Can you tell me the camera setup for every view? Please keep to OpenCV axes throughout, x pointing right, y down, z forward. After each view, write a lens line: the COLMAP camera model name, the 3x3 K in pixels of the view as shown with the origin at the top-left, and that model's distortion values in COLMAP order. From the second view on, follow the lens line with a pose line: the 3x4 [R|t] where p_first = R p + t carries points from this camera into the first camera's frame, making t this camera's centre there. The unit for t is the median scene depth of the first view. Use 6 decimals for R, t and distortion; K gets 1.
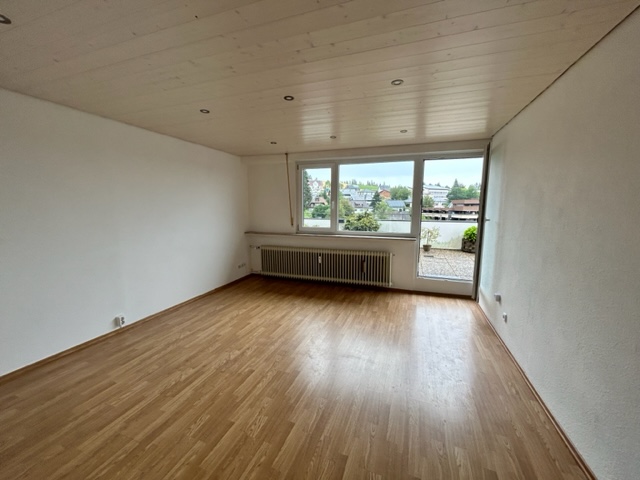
lens RADIAL K [[258.2, 0, 320.0], [0, 258.2, 240.0], [0, 0, 1]] dist [0.001483, 0.000211]
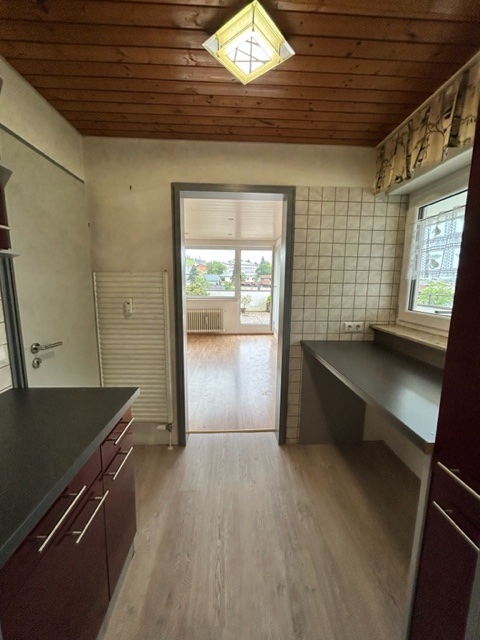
lens RADIAL K [[258.2, 0, 240.0], [0, 258.2, 320.0], [0, 0, 1]] dist [0.001483, 0.000211]
pose [[0.924386, -0.050622, 0.378084, -0.123071], [0.041797, 0.998629, 0.031516, 0.038547], [-0.379161, -0.013330, 0.925235, -0.258792]]
